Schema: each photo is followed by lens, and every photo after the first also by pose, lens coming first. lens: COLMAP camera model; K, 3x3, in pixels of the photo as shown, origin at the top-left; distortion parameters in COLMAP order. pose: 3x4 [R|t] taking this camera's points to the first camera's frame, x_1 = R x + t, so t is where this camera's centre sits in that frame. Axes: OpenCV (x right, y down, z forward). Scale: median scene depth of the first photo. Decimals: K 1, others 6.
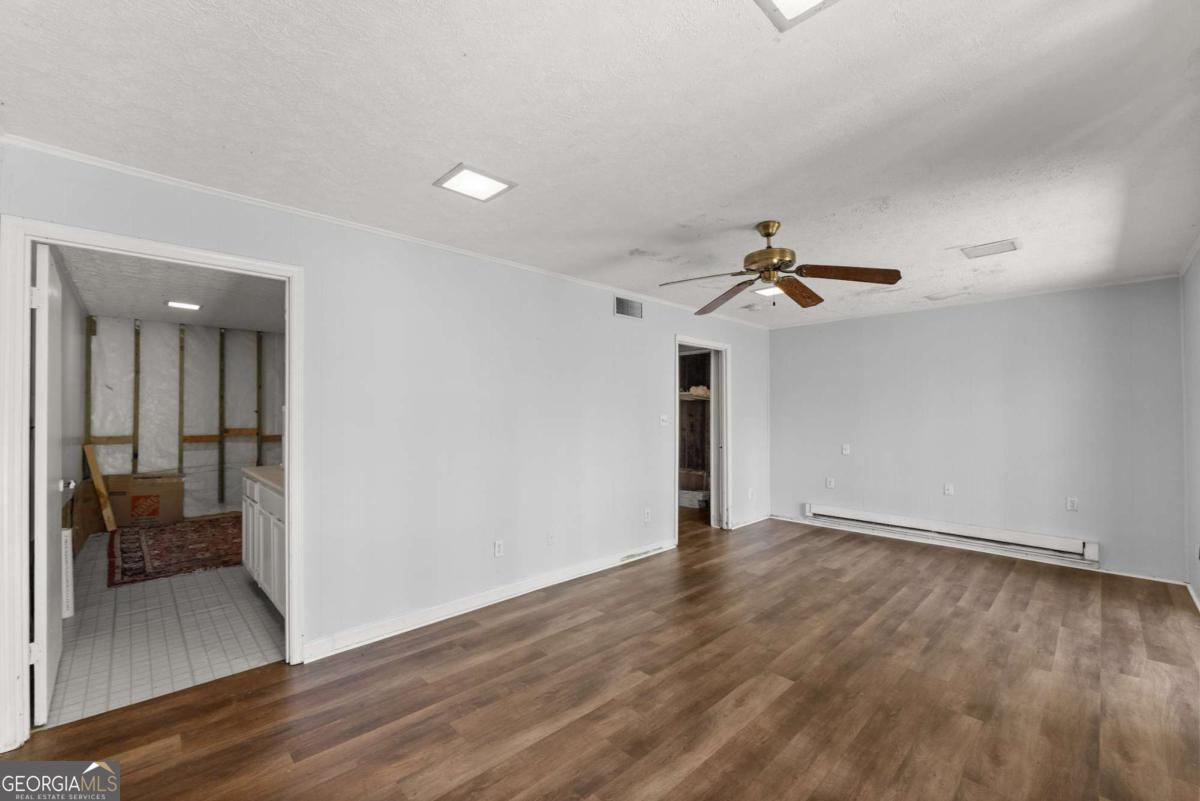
lens RADIAL K [[487.0, 0, 599.9], [0, 487.0, 412.8], [0, 0, 1]] dist [-0.001473, -0.000284]
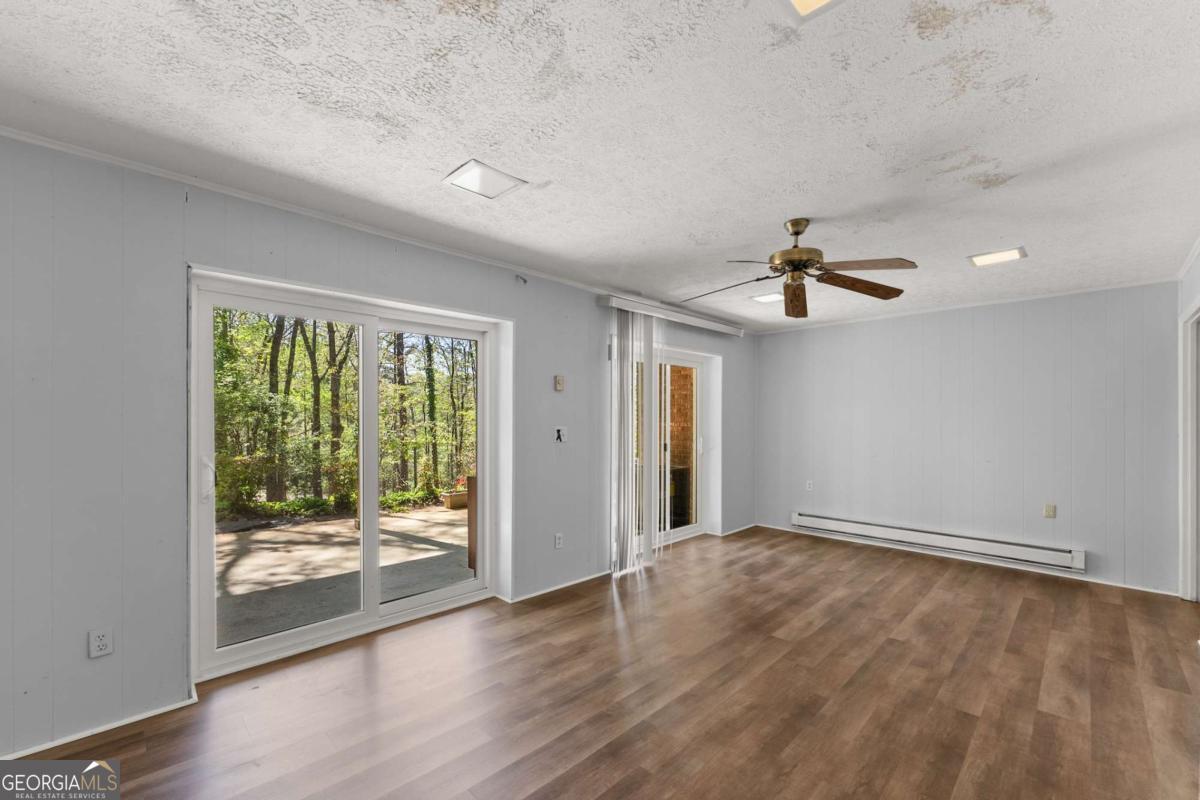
lens RADIAL K [[487.0, 0, 599.9], [0, 487.0, 412.3], [0, 0, 1]] dist [-0.001473, -0.000284]
pose [[-0.999851, -0.006876, -0.015824, 1.205493], [-0.006641, 0.999868, -0.014839, 0.007859], [0.015924, -0.014731, -0.999765, 3.147067]]
